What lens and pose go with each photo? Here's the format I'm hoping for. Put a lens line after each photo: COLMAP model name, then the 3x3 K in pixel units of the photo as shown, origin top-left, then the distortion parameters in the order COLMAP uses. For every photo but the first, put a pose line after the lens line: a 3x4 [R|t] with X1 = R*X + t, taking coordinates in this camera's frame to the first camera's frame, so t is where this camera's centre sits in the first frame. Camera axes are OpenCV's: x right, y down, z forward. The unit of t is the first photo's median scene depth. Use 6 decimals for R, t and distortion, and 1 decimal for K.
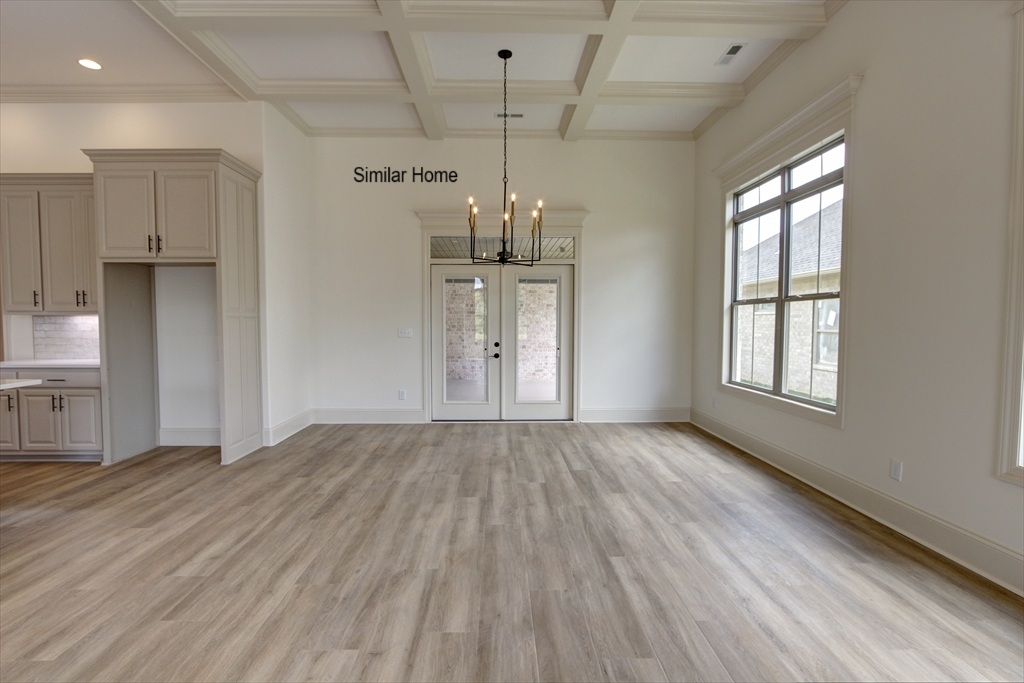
lens RADIAL K [[473.5, 0, 508.3], [0, 473.5, 342.5], [0, 0, 1]] dist [-0.016883, 0.001085]
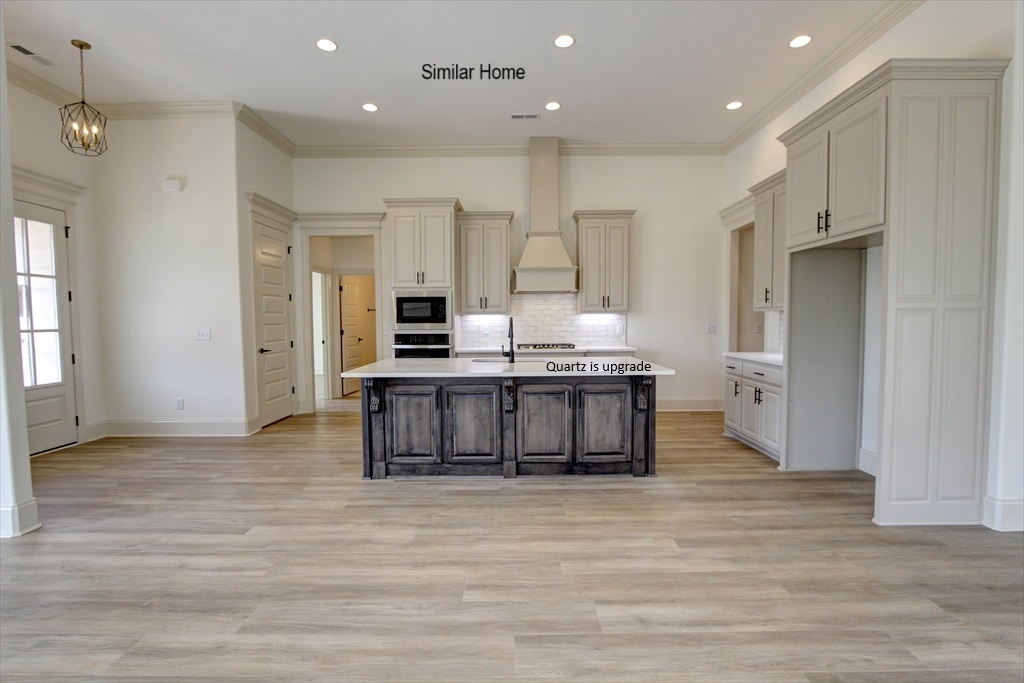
lens RADIAL K [[473.5, 0, 515.1], [0, 473.5, 342.4], [0, 0, 1]] dist [-0.016883, 0.001085]
pose [[-0.026541, 0.051057, -0.998343, 0.090923], [-0.035266, 0.998025, 0.051978, -0.025244], [0.999025, 0.036587, -0.024688, 0.509512]]
